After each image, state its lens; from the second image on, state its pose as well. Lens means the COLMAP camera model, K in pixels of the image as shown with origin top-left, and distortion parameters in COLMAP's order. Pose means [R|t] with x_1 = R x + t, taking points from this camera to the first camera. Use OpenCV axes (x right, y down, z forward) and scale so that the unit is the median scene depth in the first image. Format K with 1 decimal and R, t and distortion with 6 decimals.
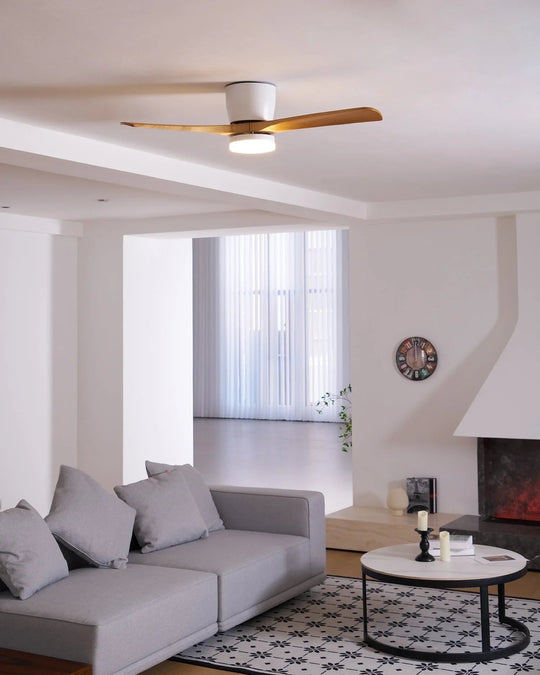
lens RADIAL K [[1045.6, 0, 271.1], [0, 1045.6, 266.1], [0, 0, 1]] dist [-0.002025, 0.009219]
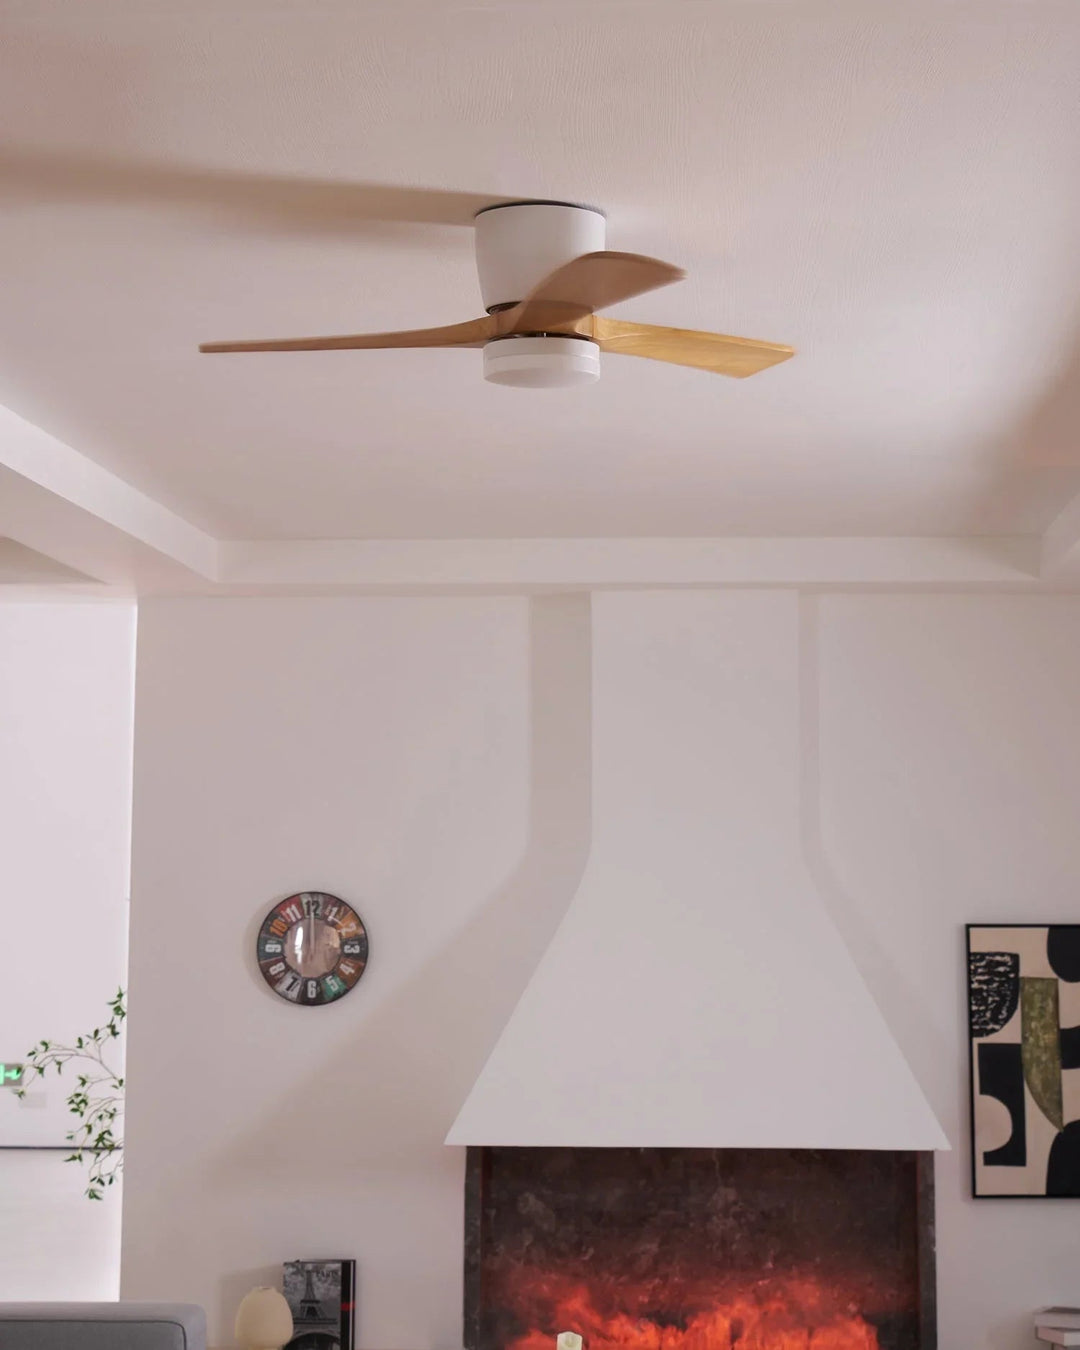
lens RADIAL K [[2664.3, 0, 540.9], [0, 2664.3, 472.4], [0, 0, 1]] dist [-0.046769, 0.094611]
pose [[0.908619, 0.074279, 0.410966, -0.207561], [-0.034654, 0.994072, -0.103054, 0.011842], [-0.416185, 0.079395, 0.905807, 0.056073]]
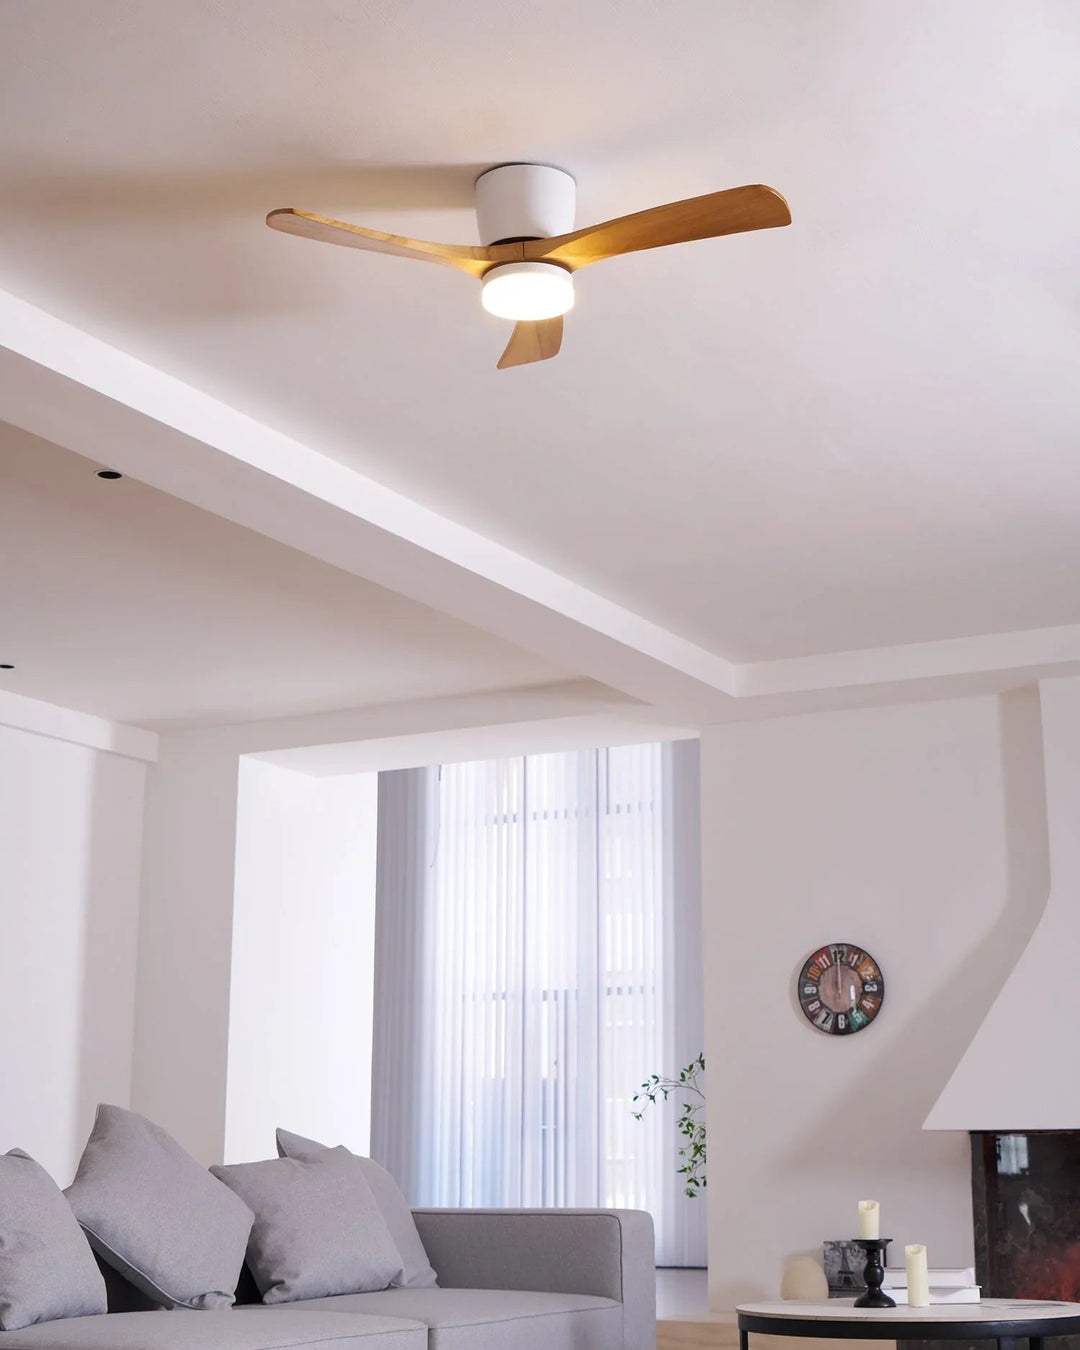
lens RADIAL K [[2094.7, 0, 540.0], [0, 2094.7, 675.0], [0, 0, 1]] dist [0.004678, -0.045459]
pose [[0.999880, 0.013962, 0.006719, -0.008231], [-0.012590, 0.984843, -0.172991, 0.117284], [-0.009032, 0.172886, 0.984900, 0.025071]]
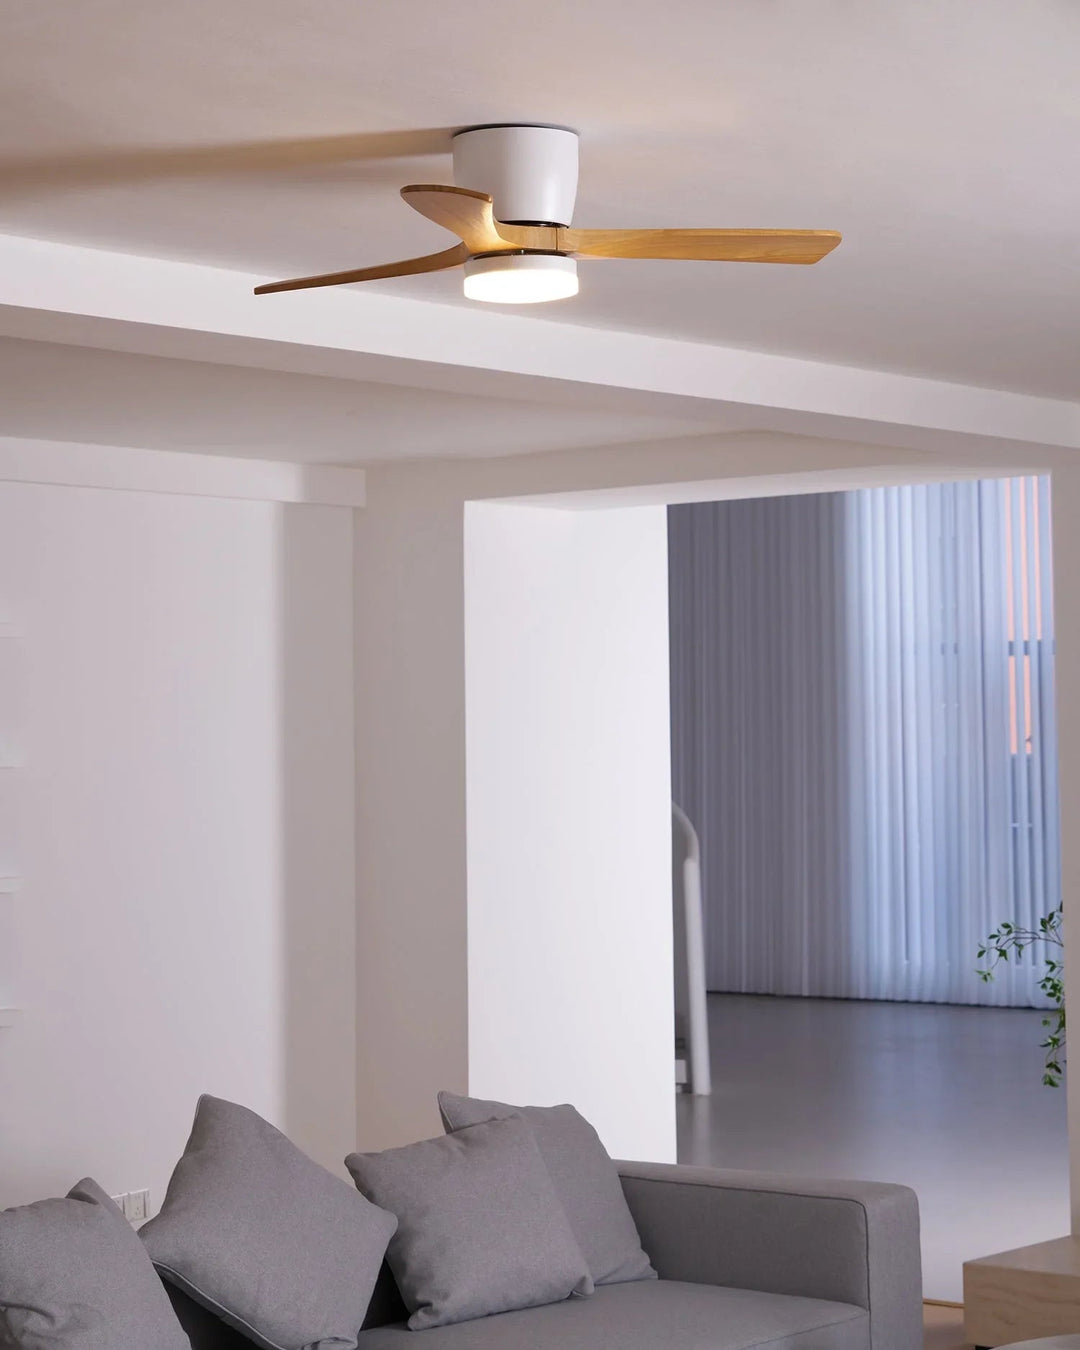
lens RADIAL K [[2956.9, 0, 539.0], [0, 2956.9, 524.6], [0, 0, 1]] dist [0.011173, 0.040319]
pose [[0.982051, -0.015234, -0.188002, 0.098812], [0.012090, 0.999767, -0.017860, -0.001941], [0.188230, 0.015266, 0.982006, -0.051502]]
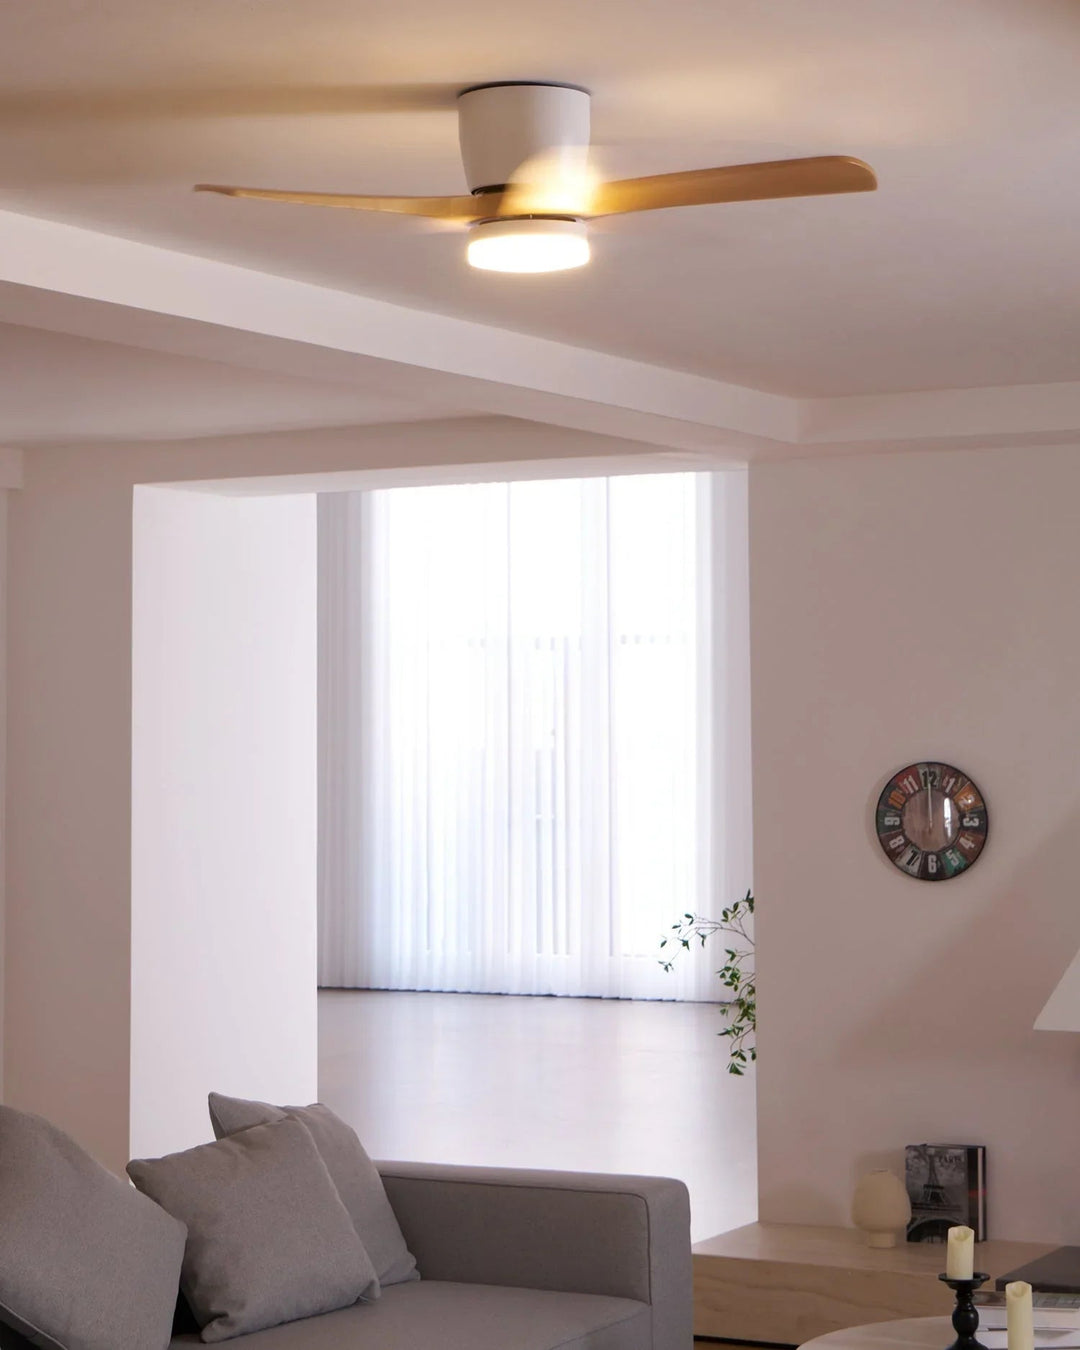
lens RADIAL K [[2906.6, 0, 516.7], [0, 2906.6, 505.9], [0, 0, 1]] dist [-0.035577, 0.172019]
pose [[0.999980, 0.002420, 0.005839, -0.013951], [-0.002289, 0.999745, -0.022458, 0.000577], [-0.005892, 0.022444, 0.999731, -0.027424]]
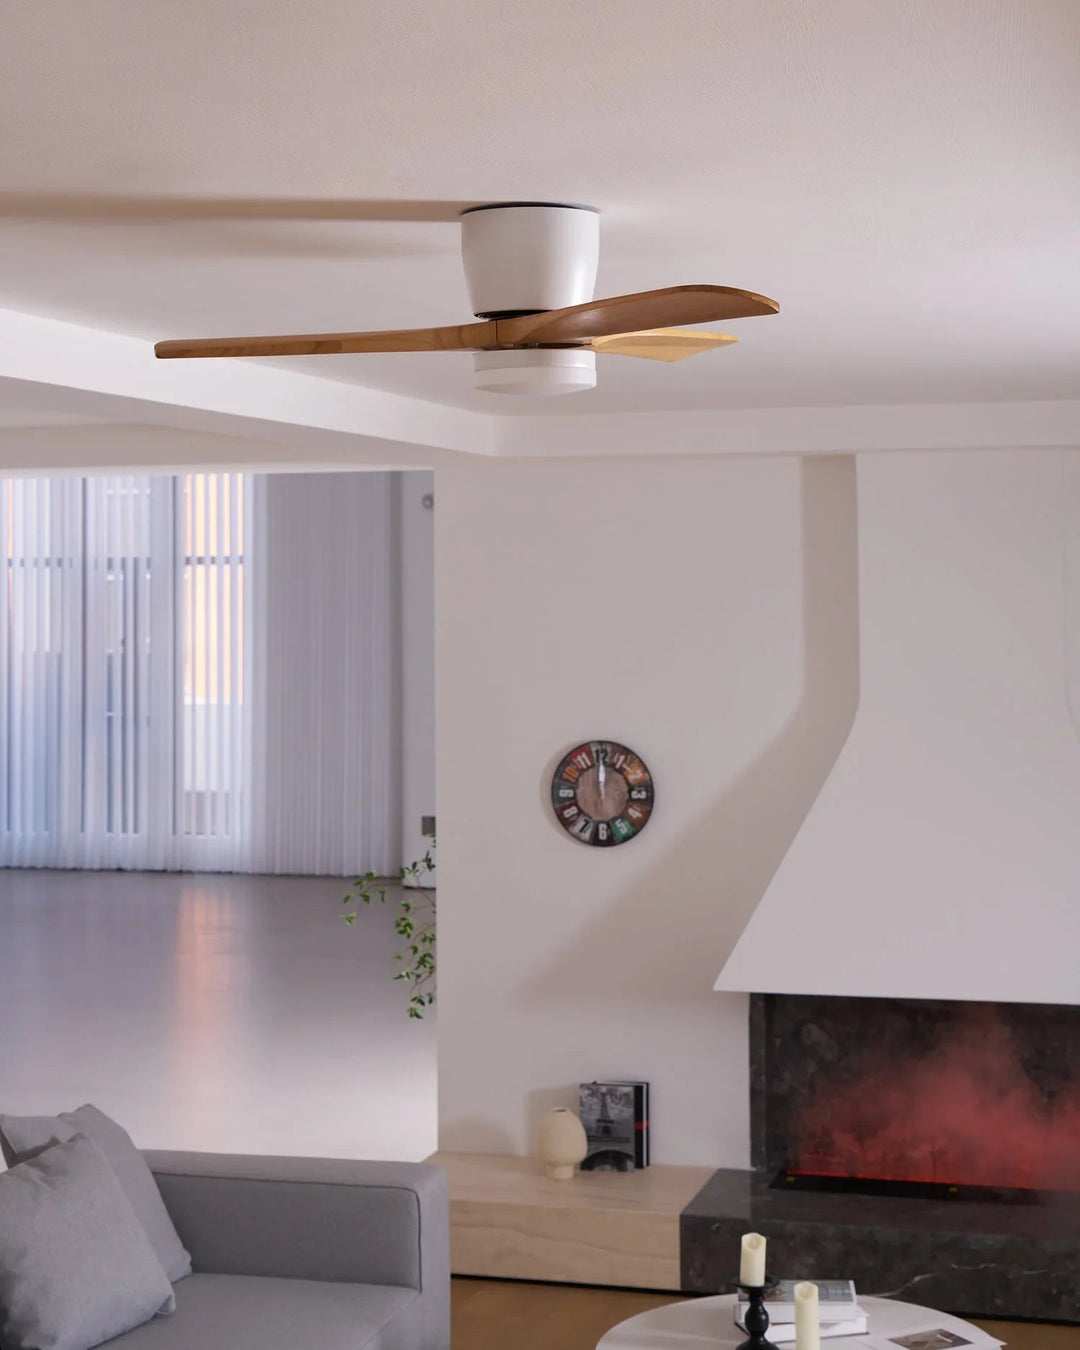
lens RADIAL K [[2385.5, 0, 536.5], [0, 2385.5, 522.8], [0, 0, 1]] dist [0.034118, -0.035111]
pose [[0.974370, 0.007618, 0.224824, -0.101121], [-0.013654, 0.999586, 0.025308, -0.042723], [-0.224538, -0.027729, 0.974071, 0.092524]]
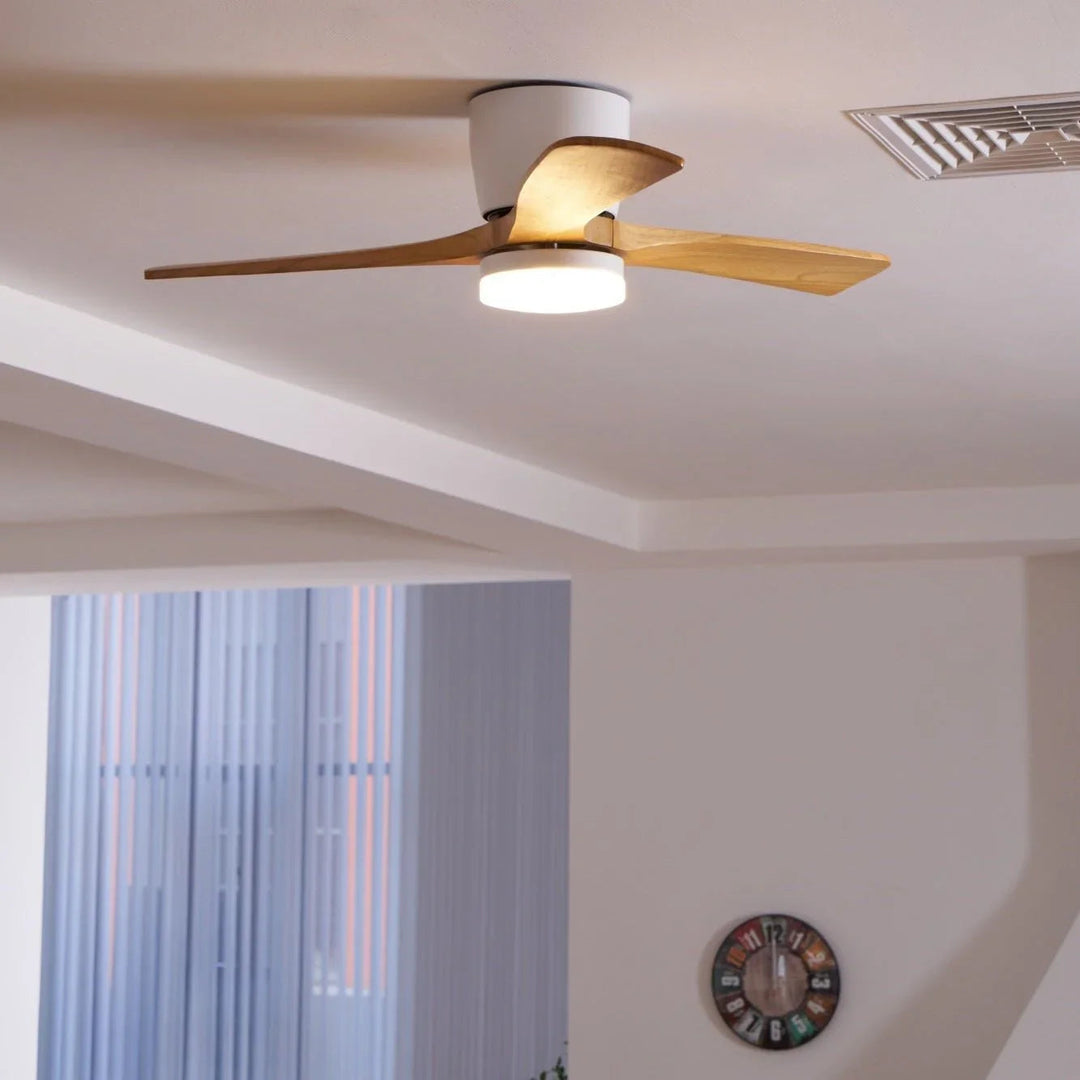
lens RADIAL K [[3066.7, 0, 539.7], [0, 3066.7, 438.6], [0, 0, 1]] dist [-0.078900, 1.058590]
pose [[0.990176, 0.035459, 0.135253, -0.071149], [-0.023818, 0.995946, -0.086739, 0.004170], [-0.137780, 0.082666, 0.987007, 0.051109]]
